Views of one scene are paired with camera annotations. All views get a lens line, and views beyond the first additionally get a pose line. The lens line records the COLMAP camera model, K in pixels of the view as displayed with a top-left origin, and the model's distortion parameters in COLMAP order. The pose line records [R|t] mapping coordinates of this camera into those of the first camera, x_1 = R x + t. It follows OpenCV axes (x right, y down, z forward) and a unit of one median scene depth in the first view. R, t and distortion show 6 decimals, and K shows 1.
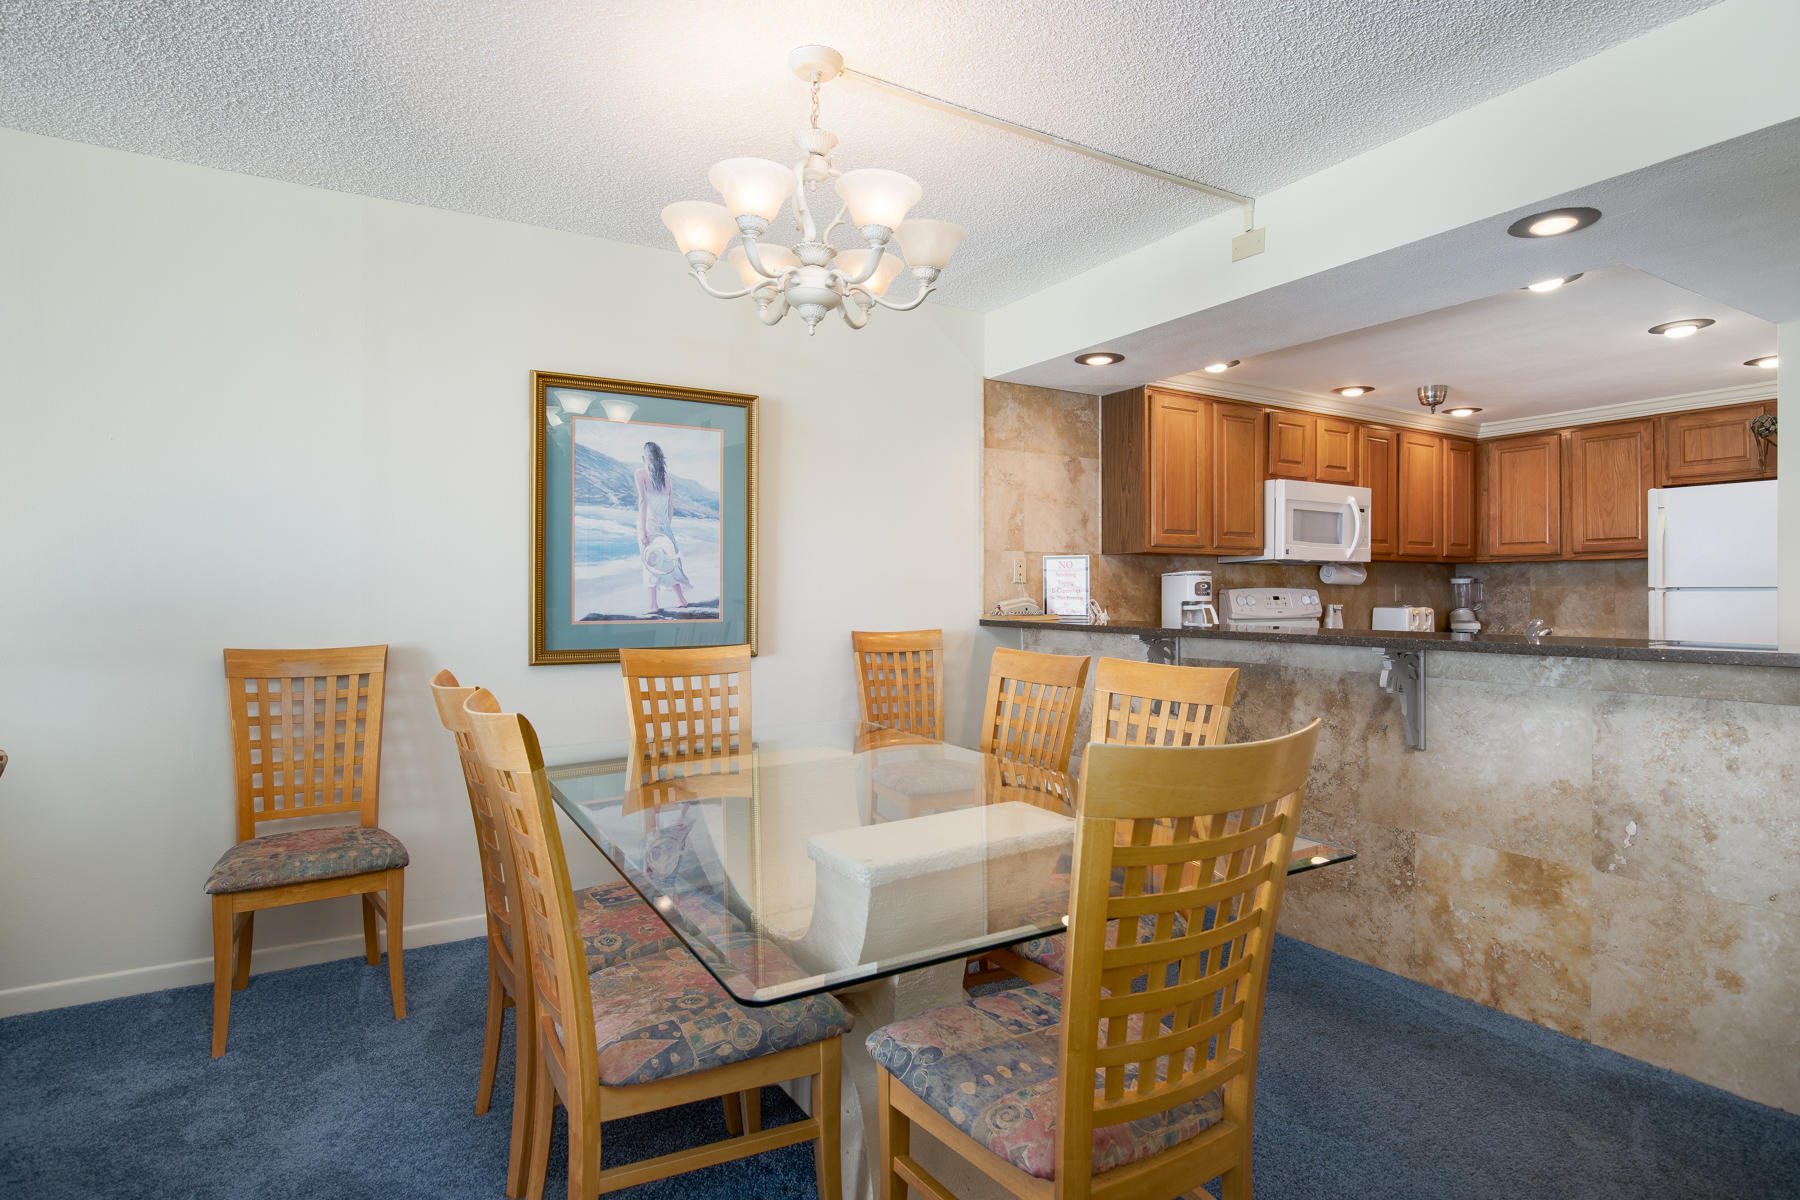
lens RADIAL K [[943.8, 0, 899.8], [0, 943.8, 591.5], [0, 0, 1]] dist [-0.020815, 0.006665]
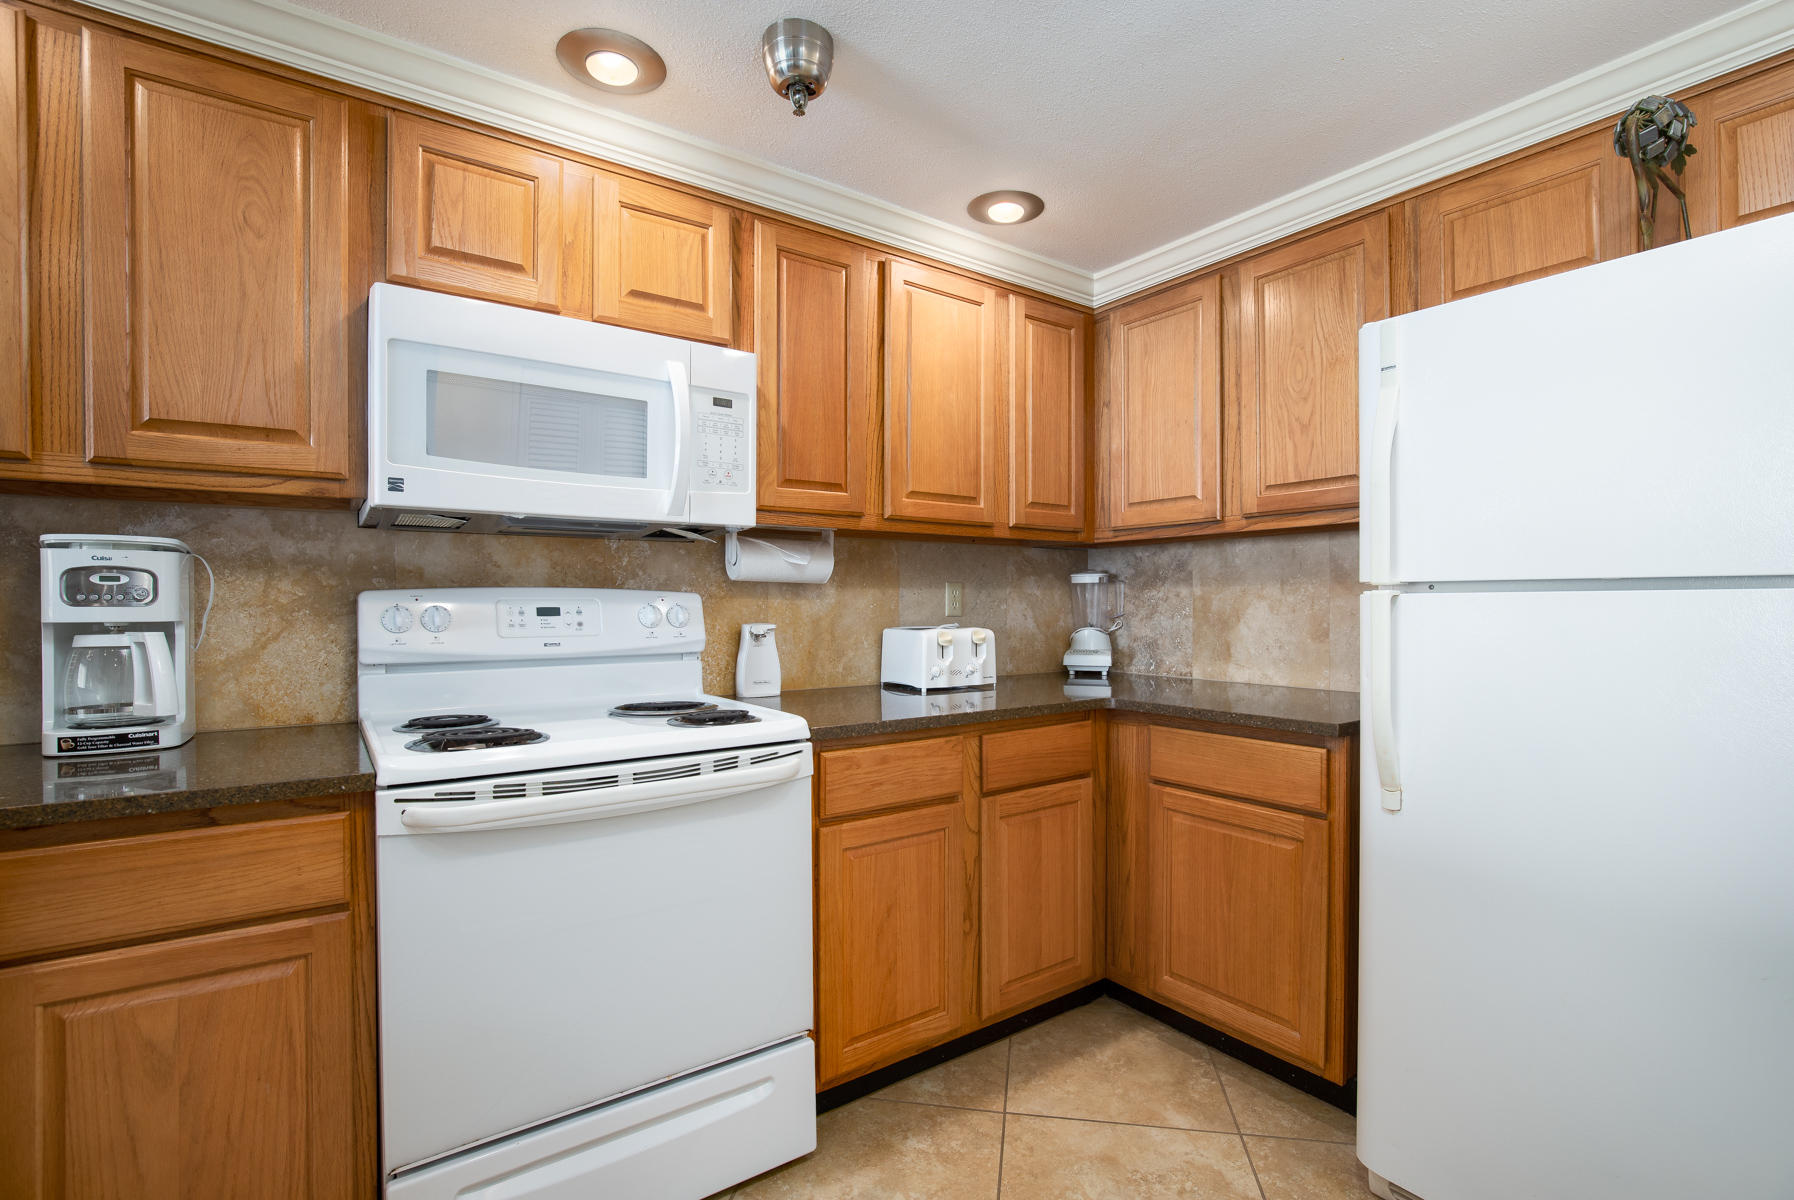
lens RADIAL K [[826.2, 0, 899.7], [0, 826.2, 610.0], [0, 0, 1]] dist [-0.022124, 0.005343]
pose [[0.996866, -0.002954, 0.079055, 0.614634], [0.002312, 0.999964, 0.008208, 0.004061], [-0.079076, -0.008000, 0.996836, 0.710742]]
